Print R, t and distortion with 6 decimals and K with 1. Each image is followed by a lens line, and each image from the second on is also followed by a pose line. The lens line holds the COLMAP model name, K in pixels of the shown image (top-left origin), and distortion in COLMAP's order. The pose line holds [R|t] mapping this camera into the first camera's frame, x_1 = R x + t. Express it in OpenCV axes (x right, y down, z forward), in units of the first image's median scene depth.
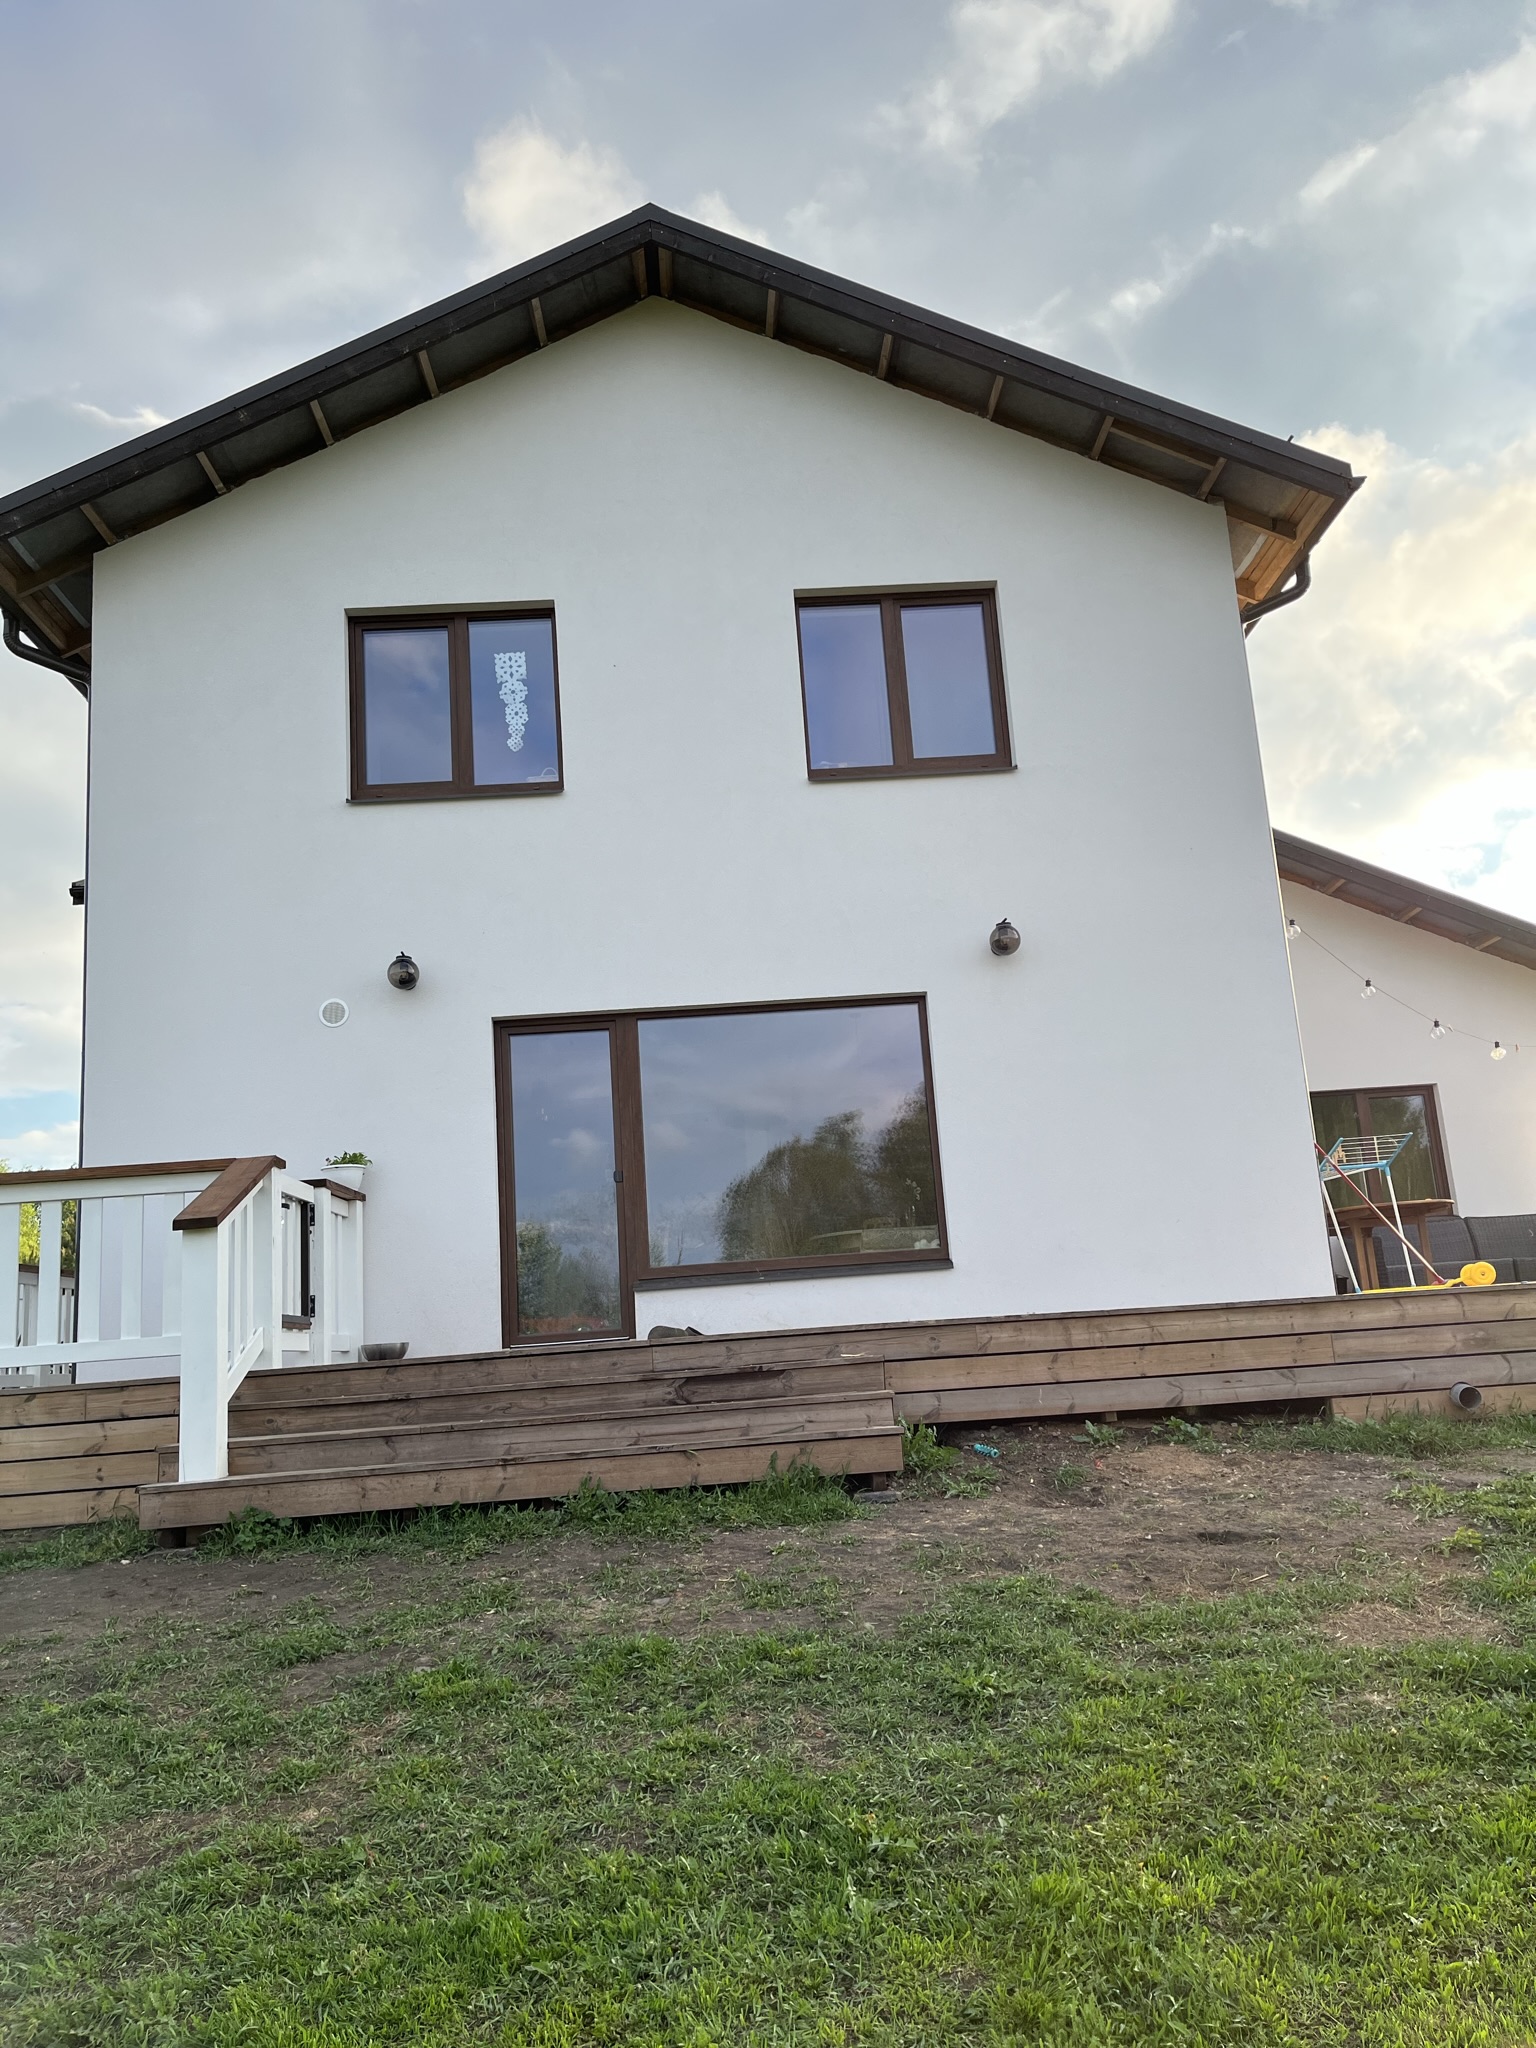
lens RADIAL K [[1542.7, 0, 767.7], [0, 1542.7, 1041.8], [0, 0, 1]] dist [0.003465, -0.074267]
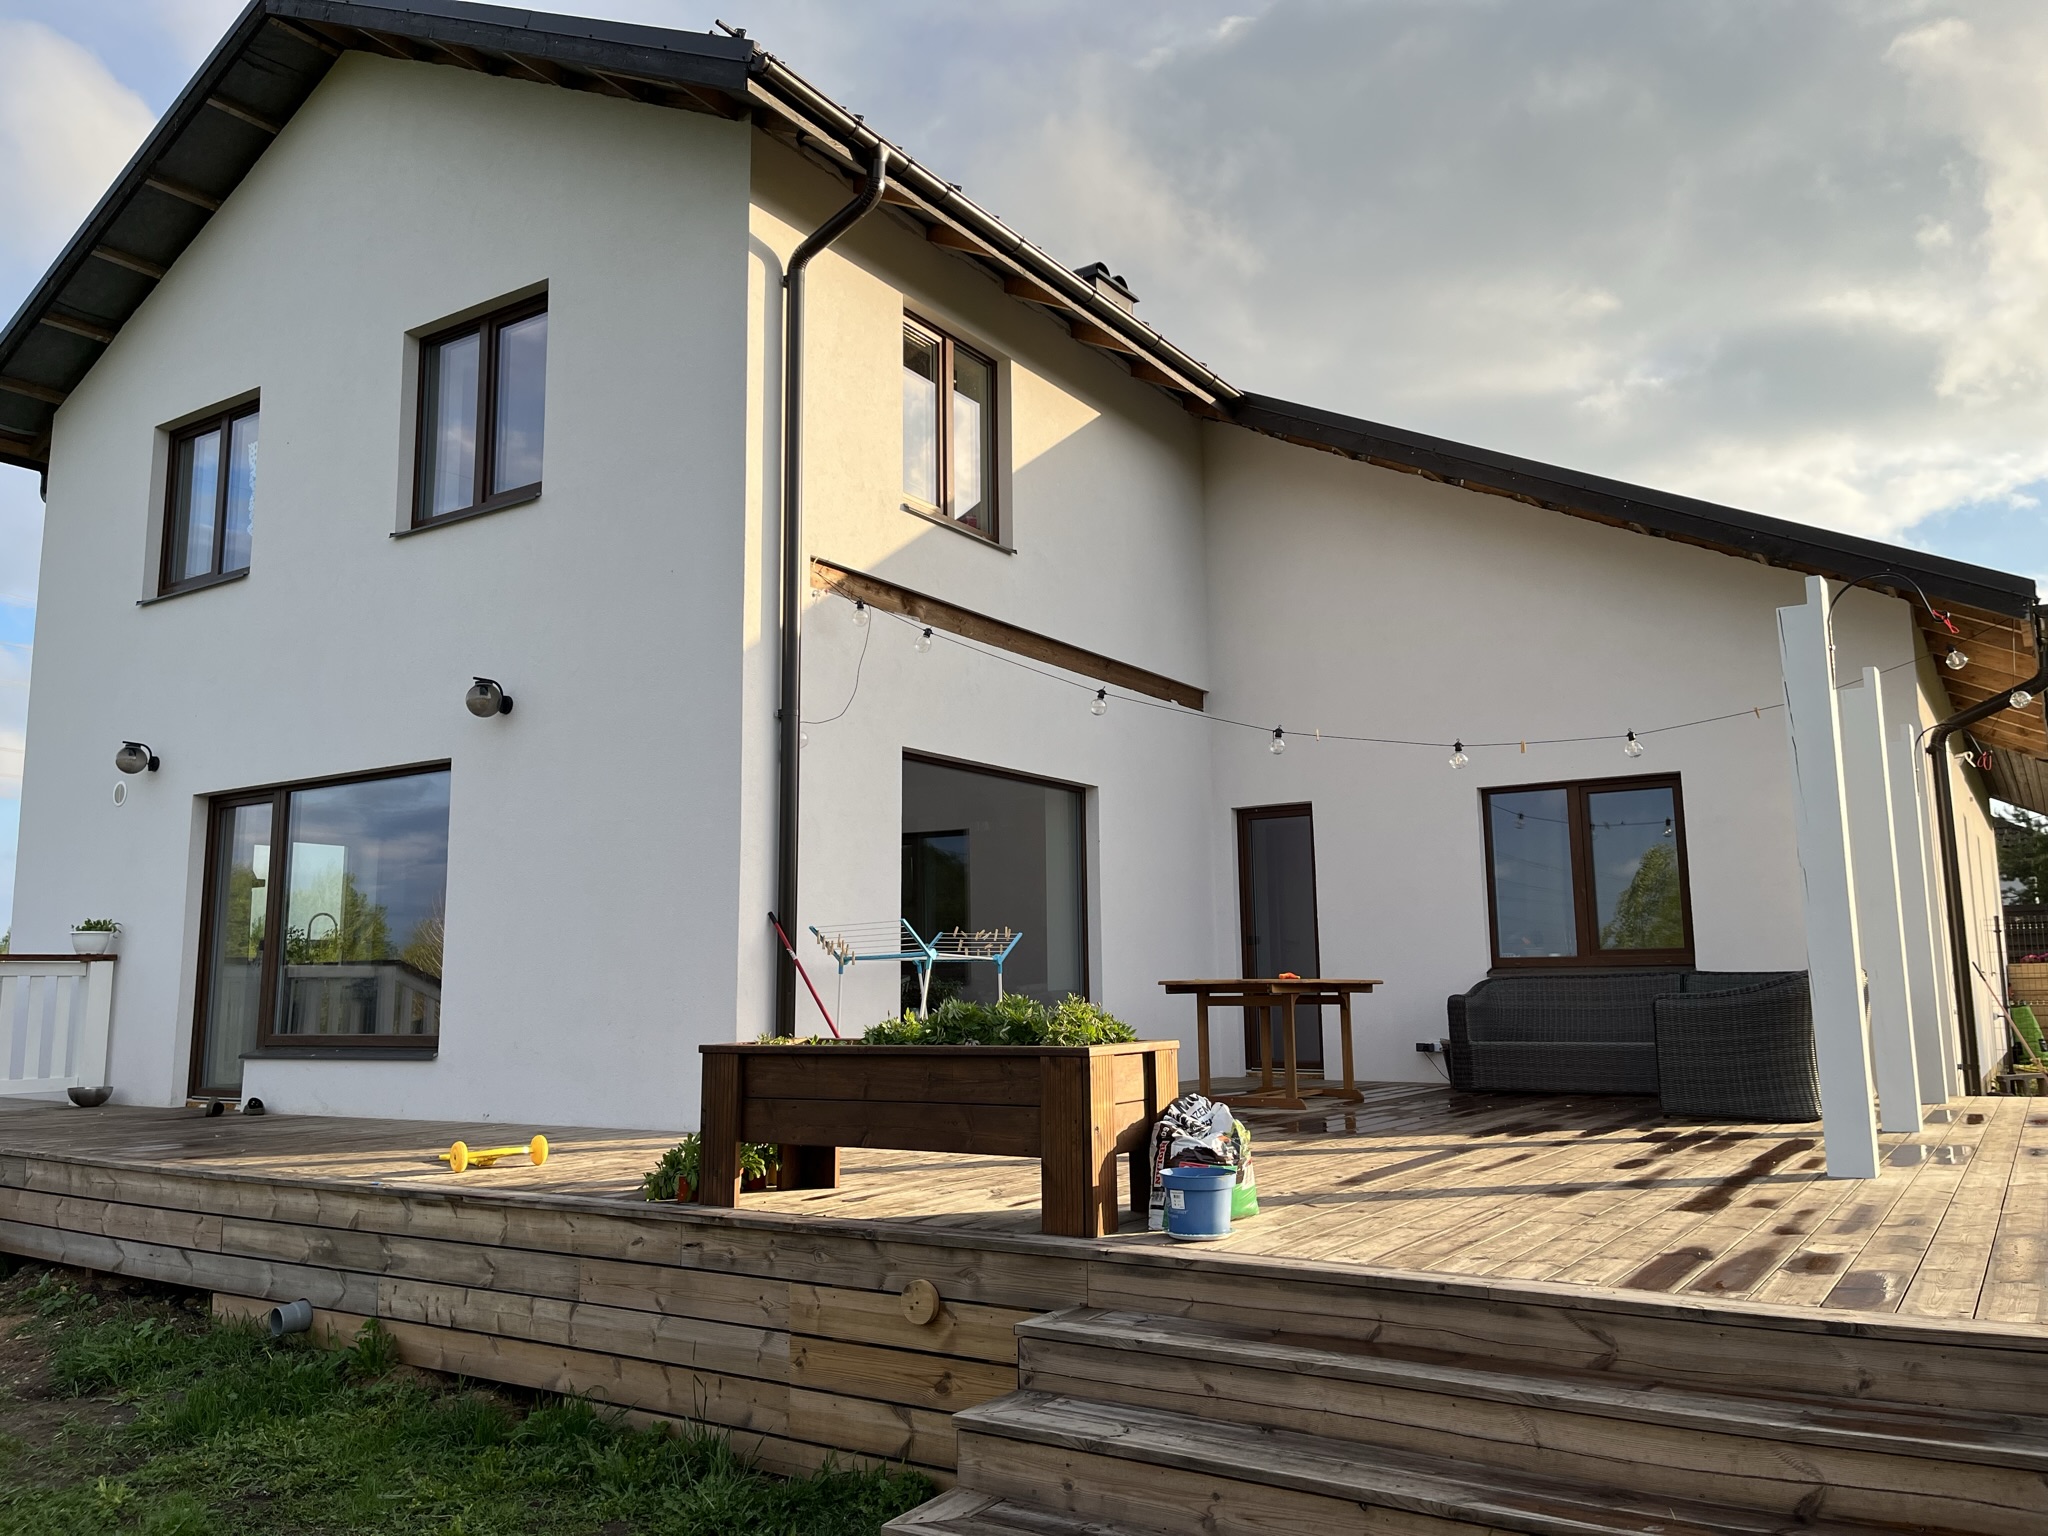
lens RADIAL K [[1555.8, 0, 1024.0], [0, 1555.8, 768.0], [0, 0, 1]] dist [-0.006722, -0.074537]
pose [[0.832455, -0.026550, -0.553457, 0.949731], [0.071675, 0.995619, 0.060045, -0.060601], [0.549438, -0.089654, 0.830711, 0.435020]]
